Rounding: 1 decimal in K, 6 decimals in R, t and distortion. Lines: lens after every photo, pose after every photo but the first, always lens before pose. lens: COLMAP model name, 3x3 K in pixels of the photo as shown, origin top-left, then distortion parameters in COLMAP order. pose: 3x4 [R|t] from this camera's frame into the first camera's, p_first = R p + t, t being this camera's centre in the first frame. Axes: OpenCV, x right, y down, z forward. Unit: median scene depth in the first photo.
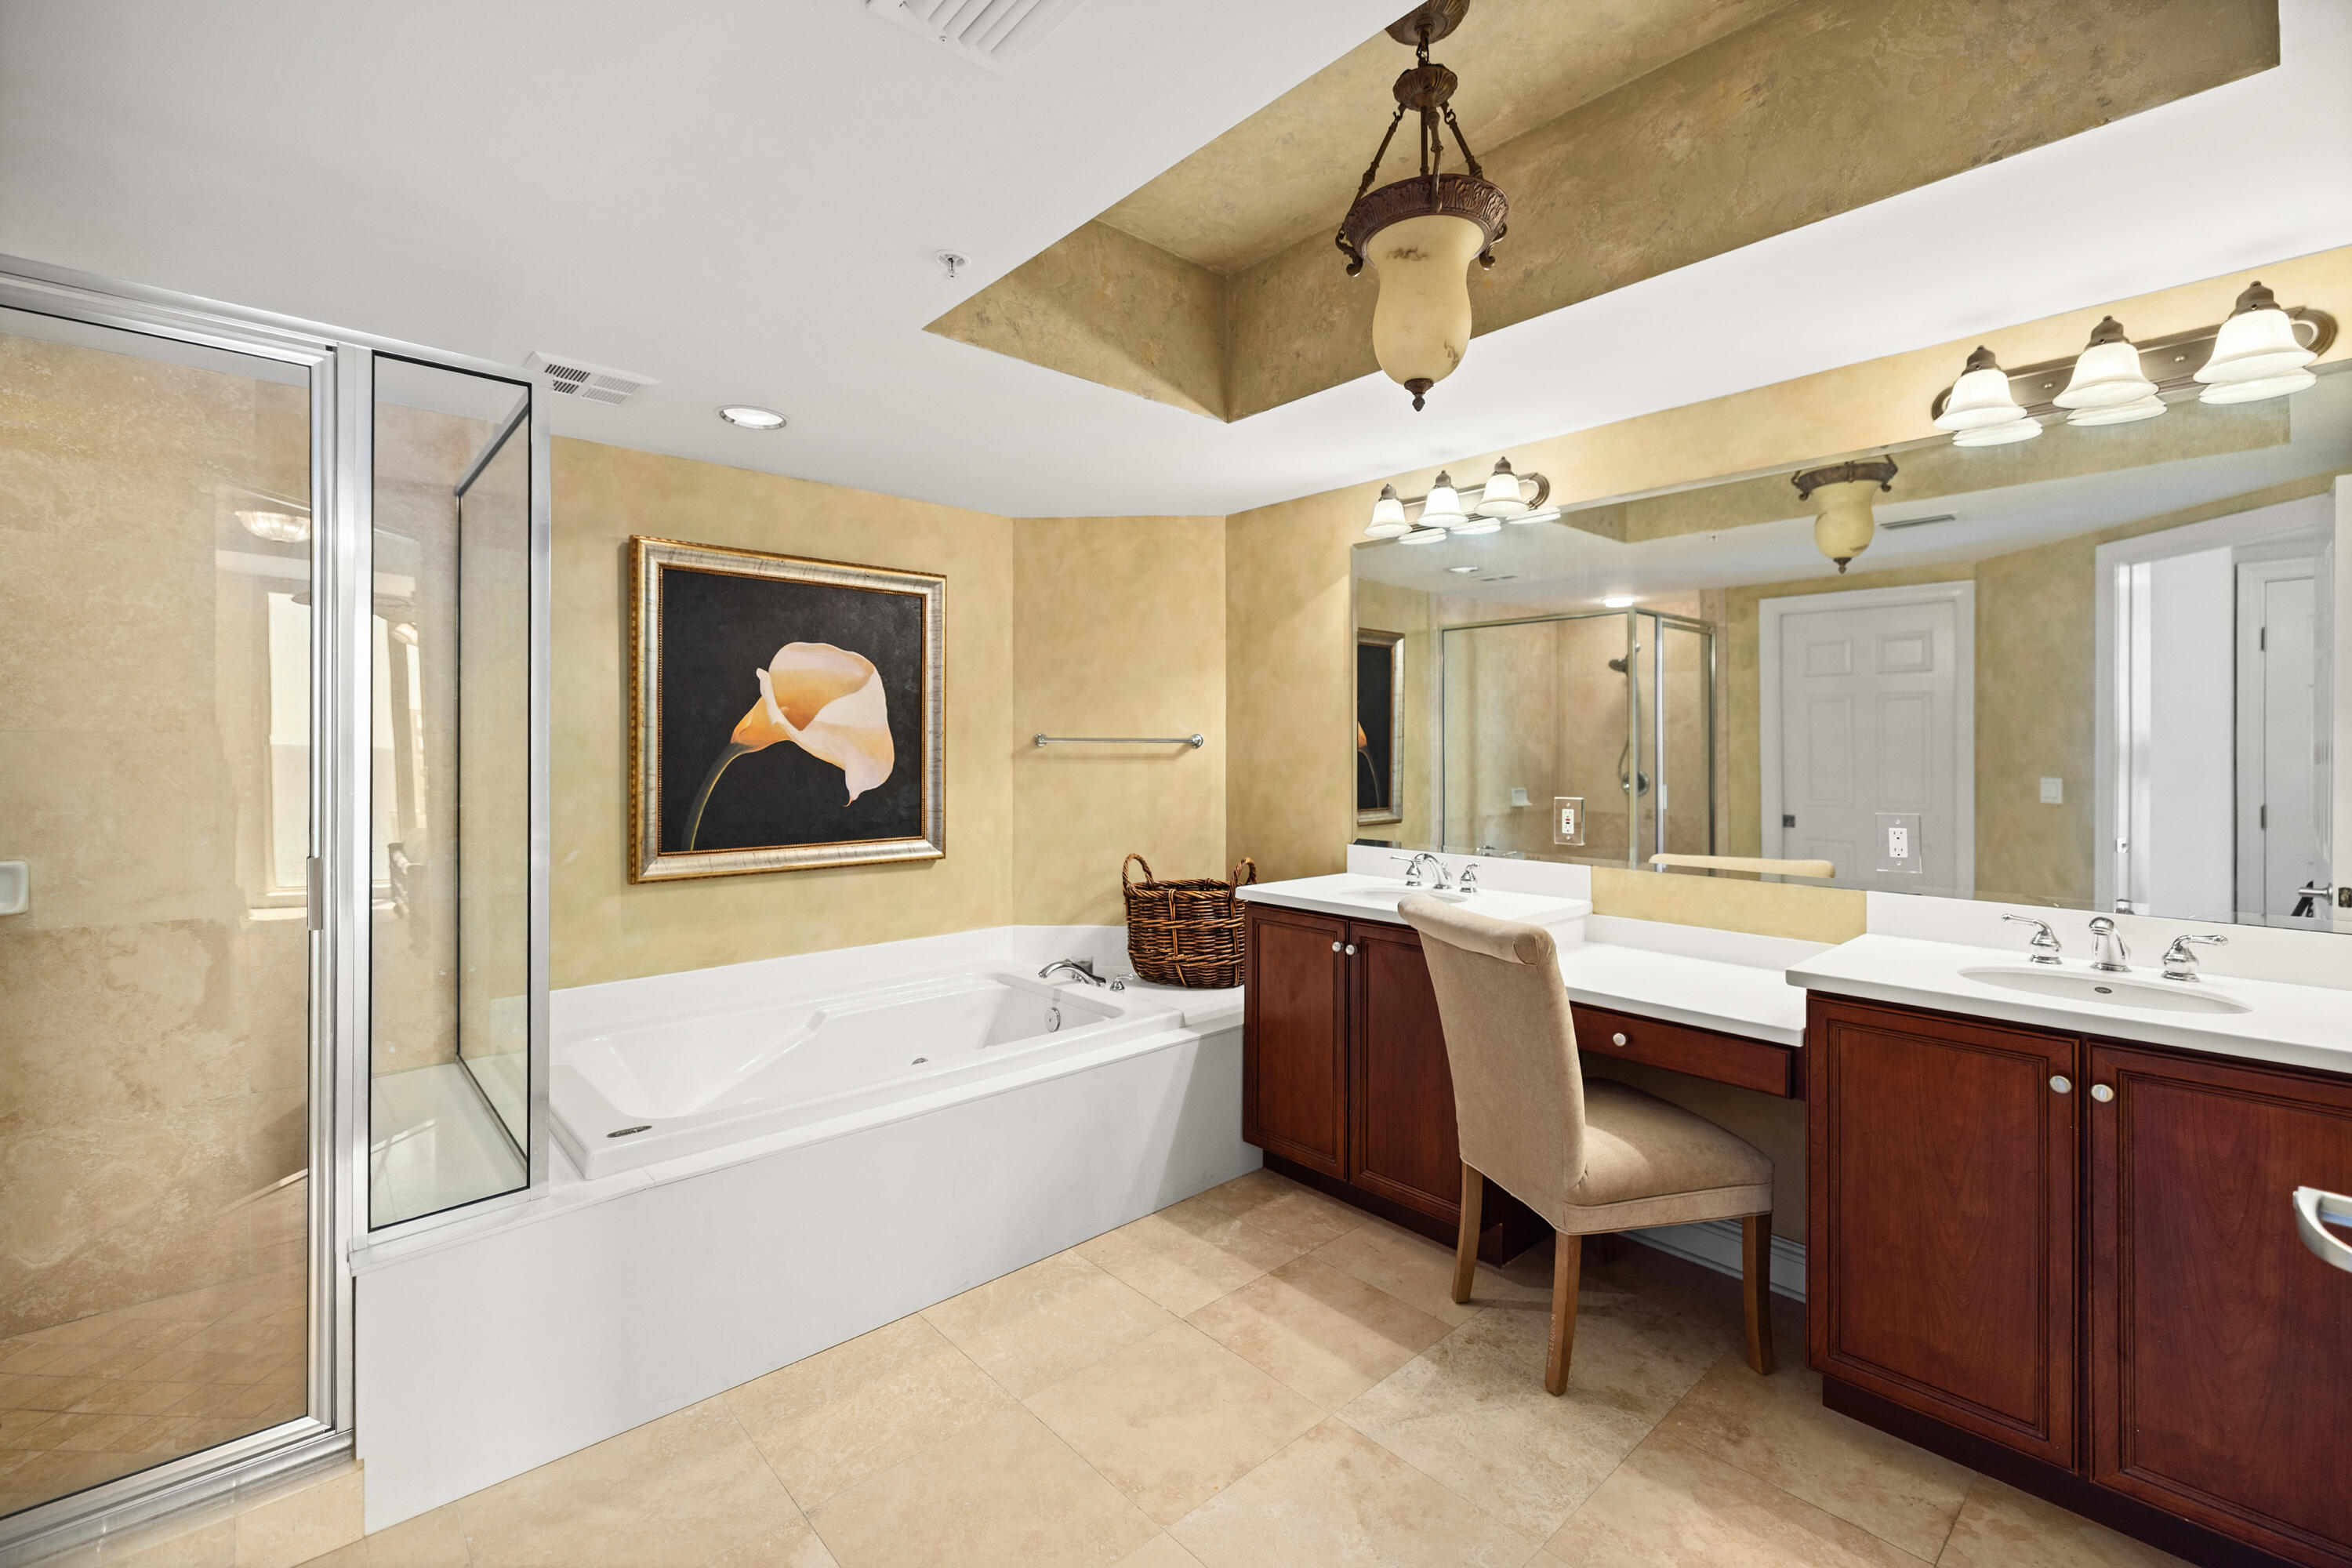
lens RADIAL K [[1006.4, 0, 1157.5], [0, 1006.4, 746.9], [0, 0, 1]] dist [-0.000934, -0.000081]
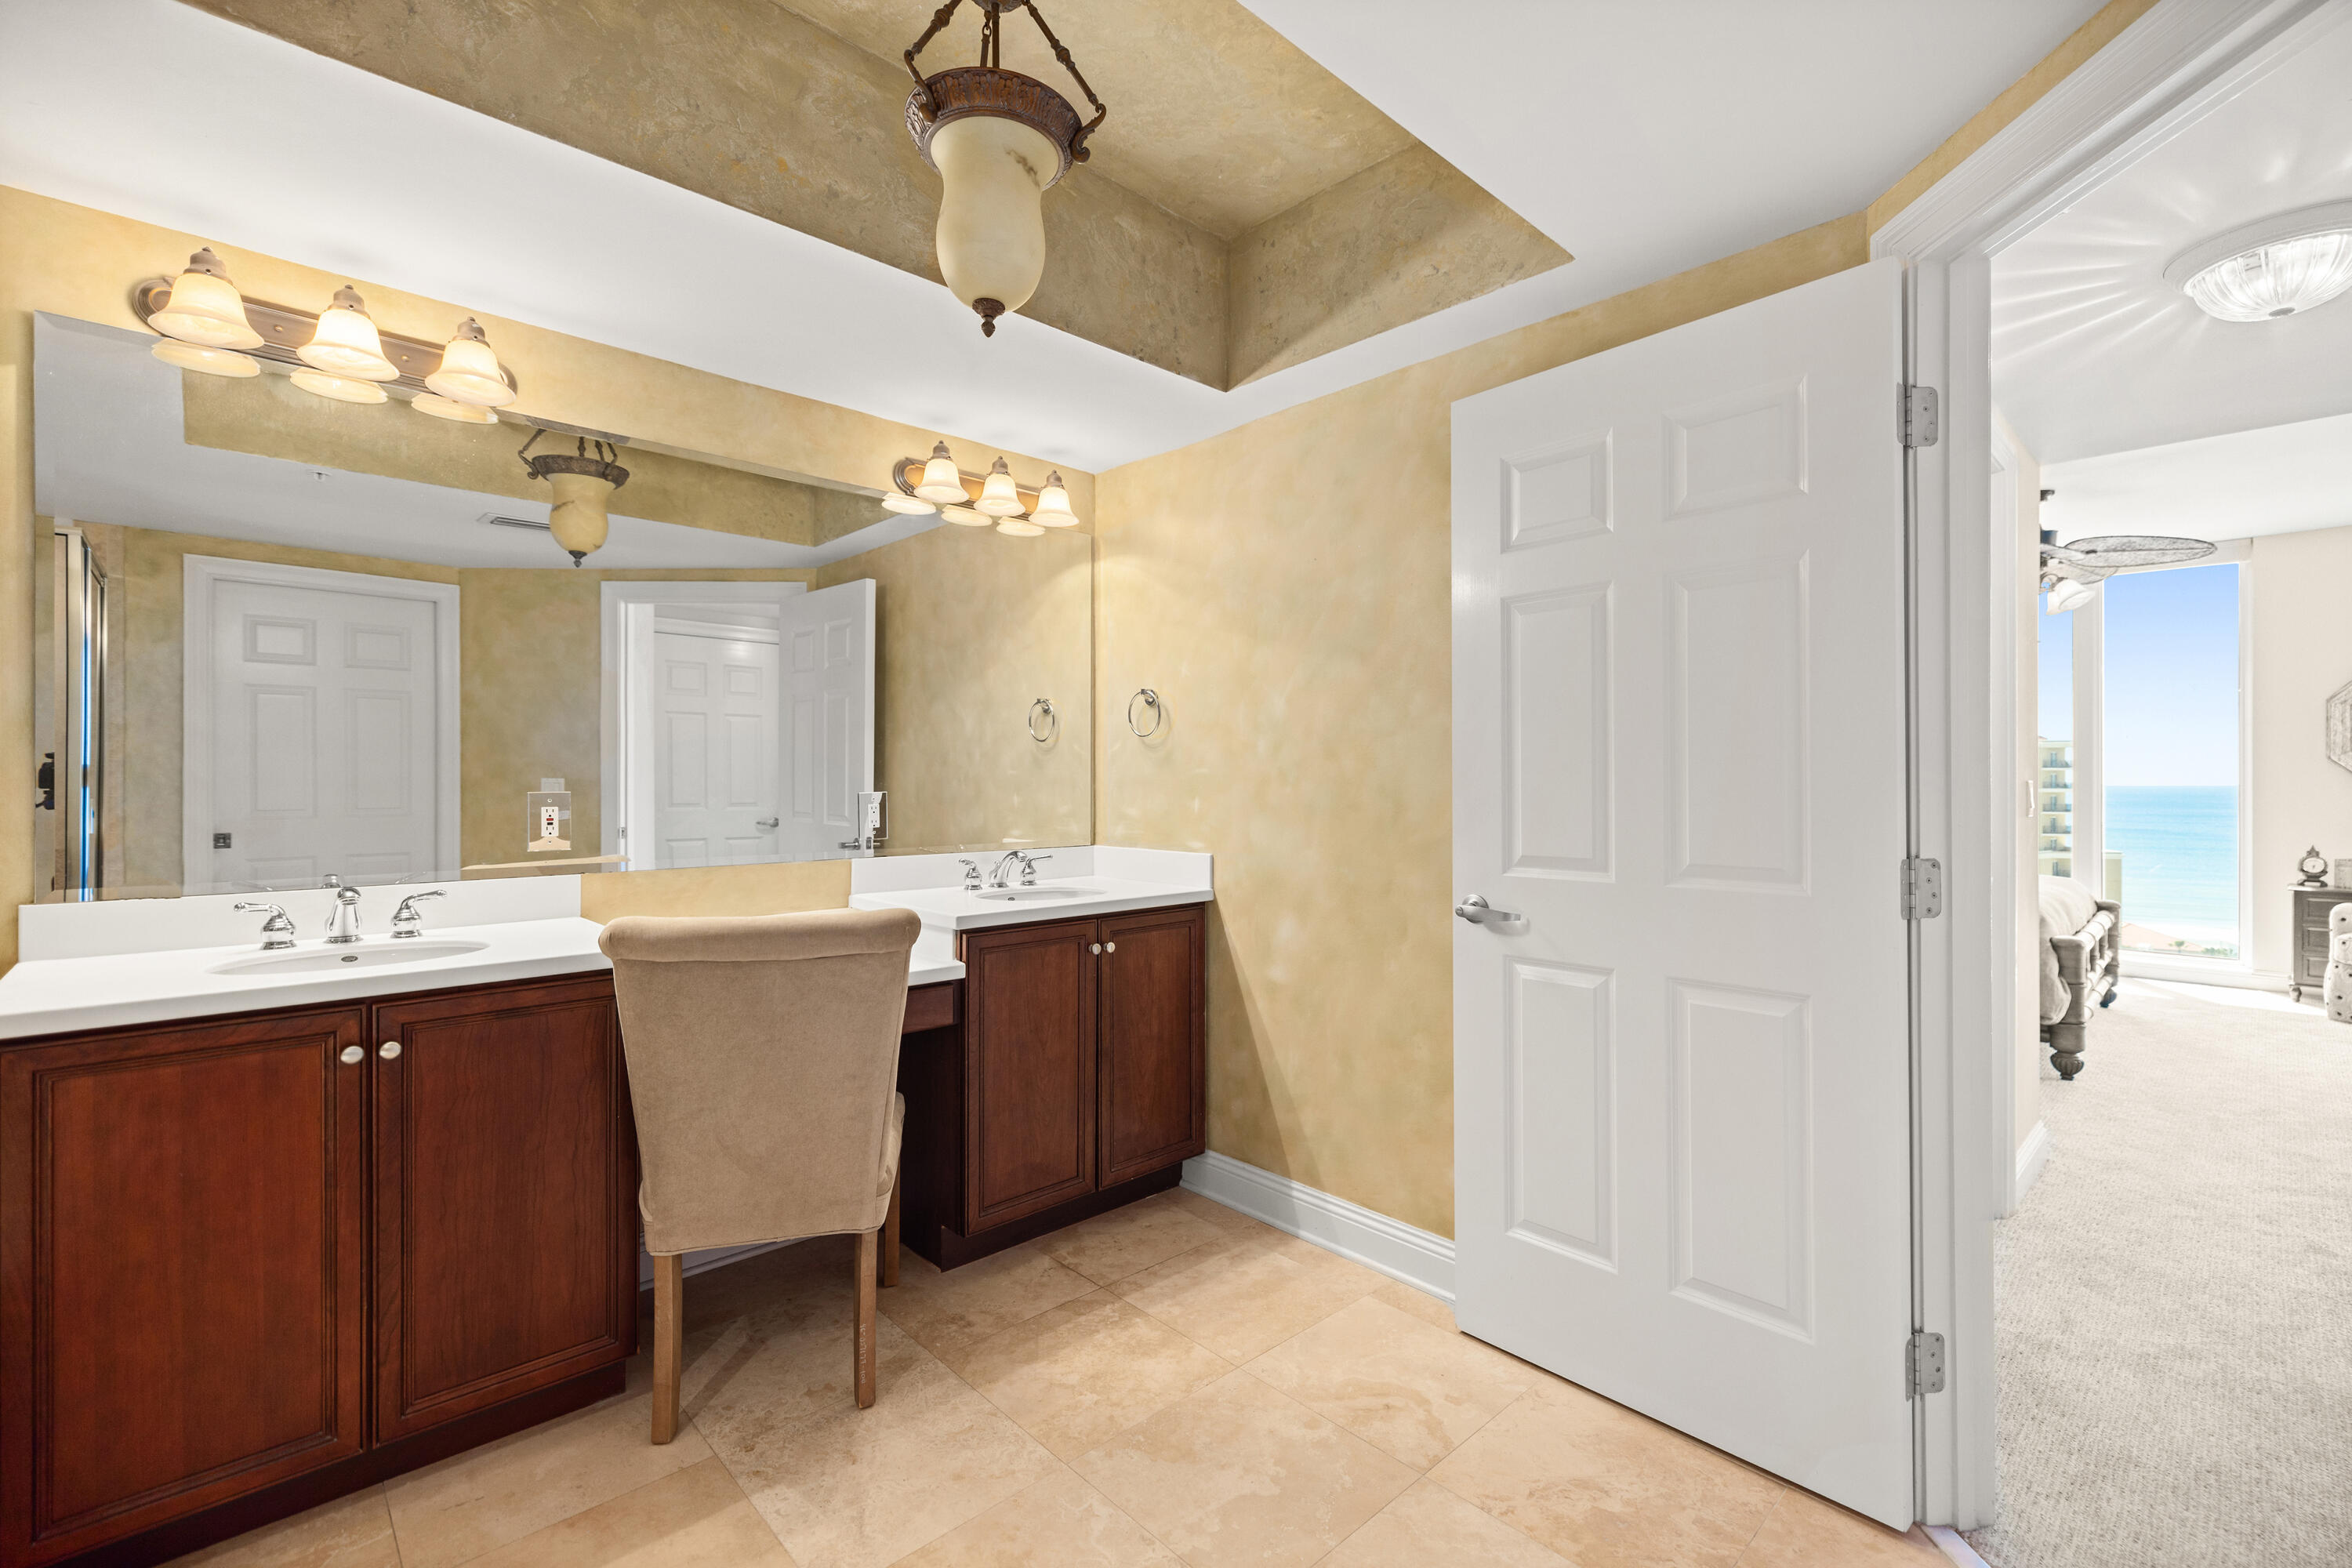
lens RADIAL K [[1017.1, 0, 1177.3], [0, 1017.1, 778.7], [0, 0, 1]] dist [0.003290, 0.000310]
pose [[-0.034849, -0.003102, 0.999388, -0.488620], [-0.006097, 0.999977, 0.002891, 0.041980], [-0.999374, -0.005993, -0.034867, 0.639626]]
